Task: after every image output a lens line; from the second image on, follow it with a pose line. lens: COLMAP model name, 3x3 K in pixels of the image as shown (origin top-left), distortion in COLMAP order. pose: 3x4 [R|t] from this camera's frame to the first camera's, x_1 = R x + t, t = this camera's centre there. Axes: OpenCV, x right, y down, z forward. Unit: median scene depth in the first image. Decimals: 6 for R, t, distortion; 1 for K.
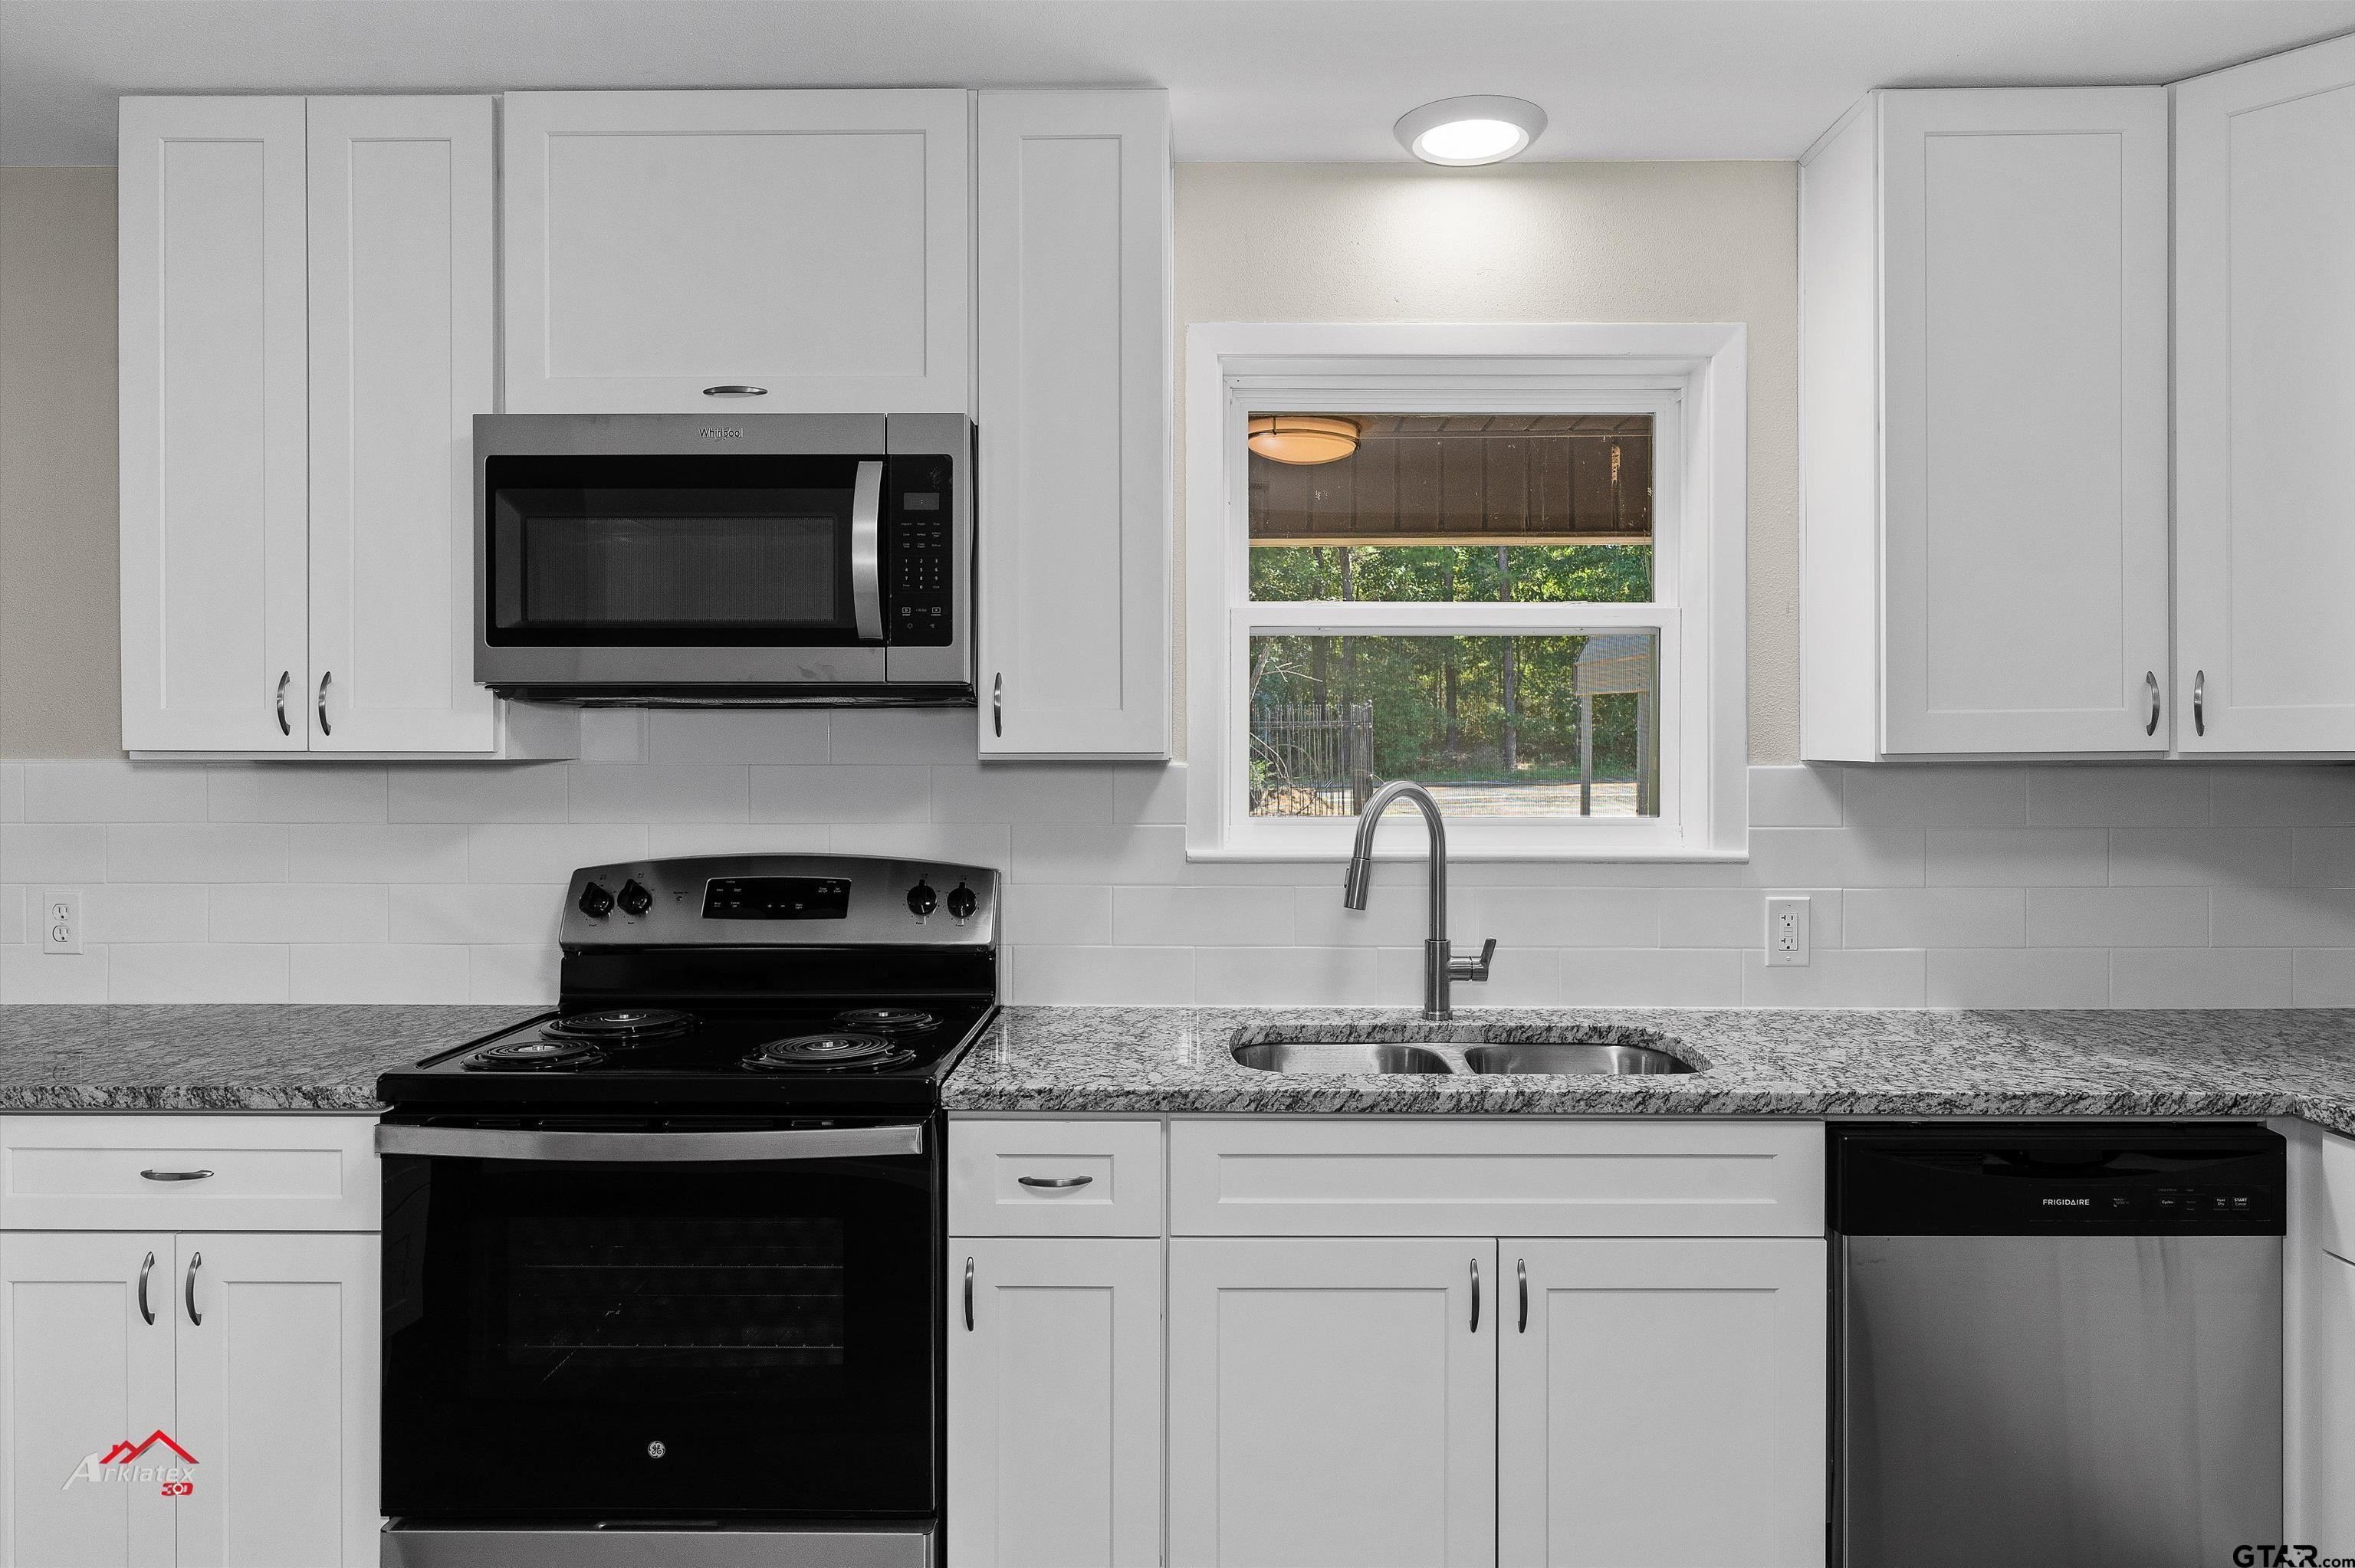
lens RADIAL K [[1403.4, 0, 1168.8], [0, 1403.4, 776.9], [0, 0, 1]] dist [-0.010268, -0.002306]
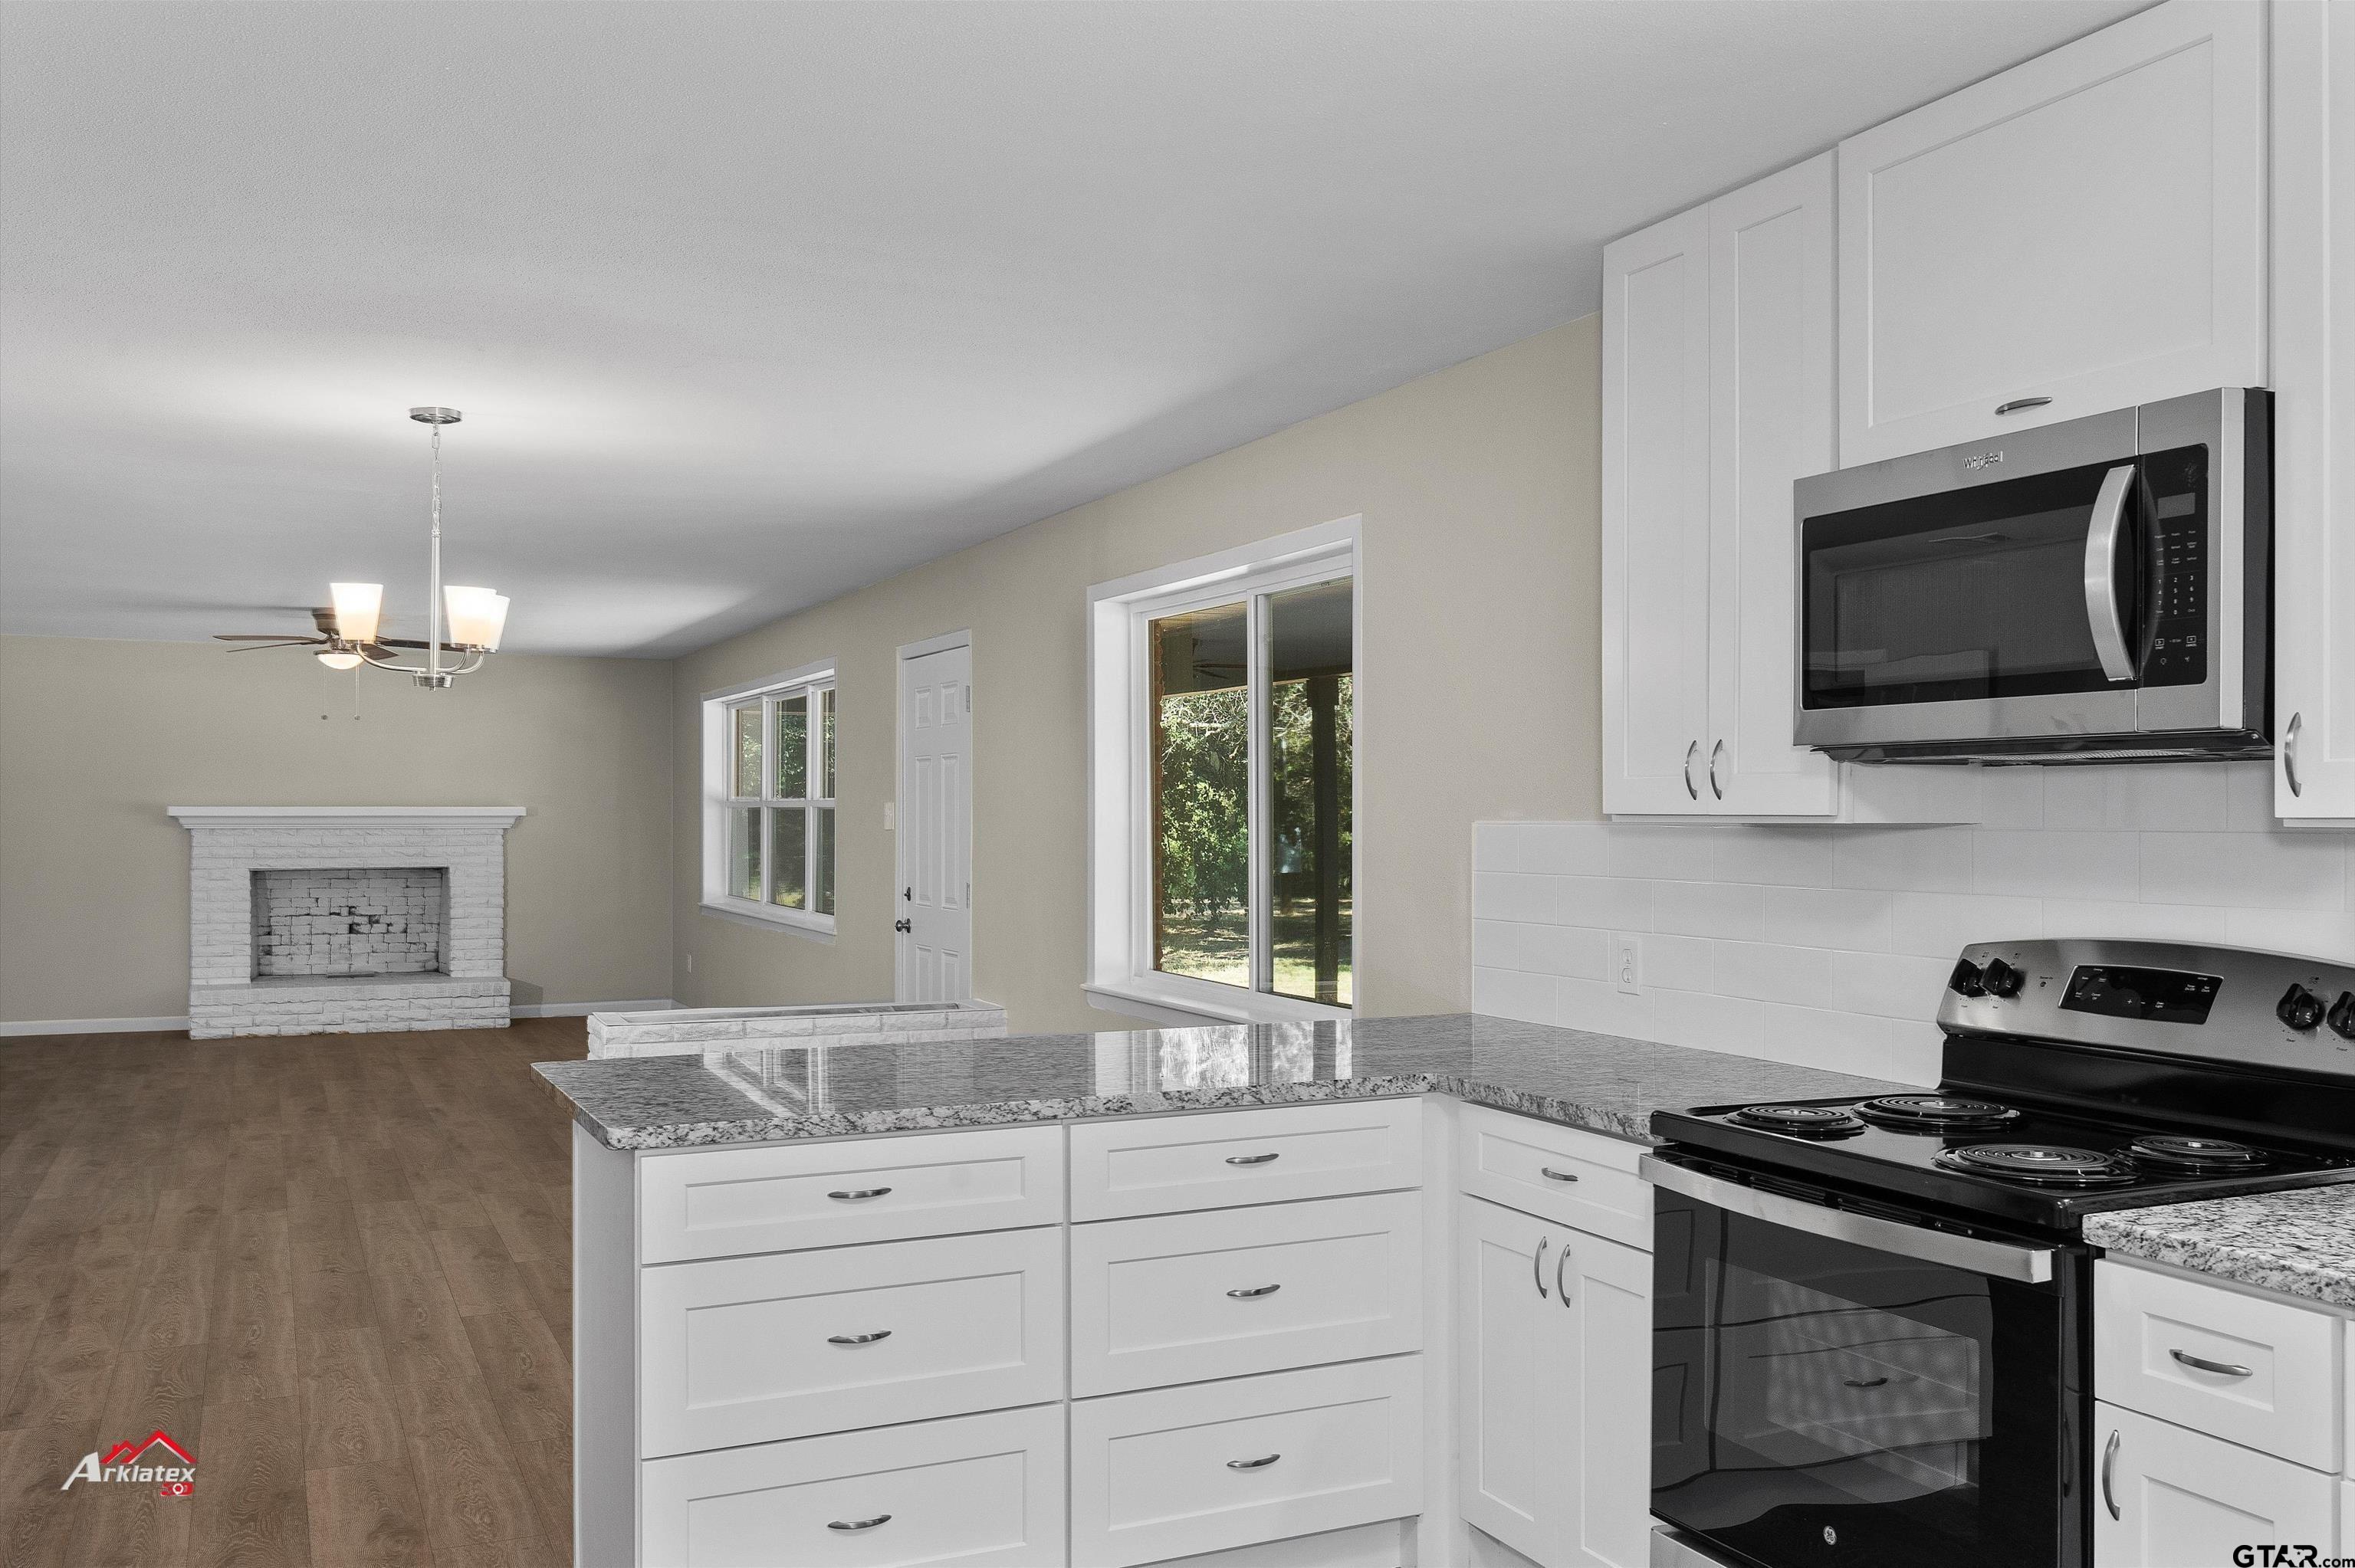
lens RADIAL K [[1979.2, 0, 1177.0], [0, 1979.2, 788.3], [0, 0, 1]] dist [-0.038541, 0.015895]
pose [[0.412002, -0.011157, -0.911114, 0.613833], [-0.012802, 0.999755, -0.018032, -0.006256], [0.911093, 0.019093, 0.411759, 0.013887]]
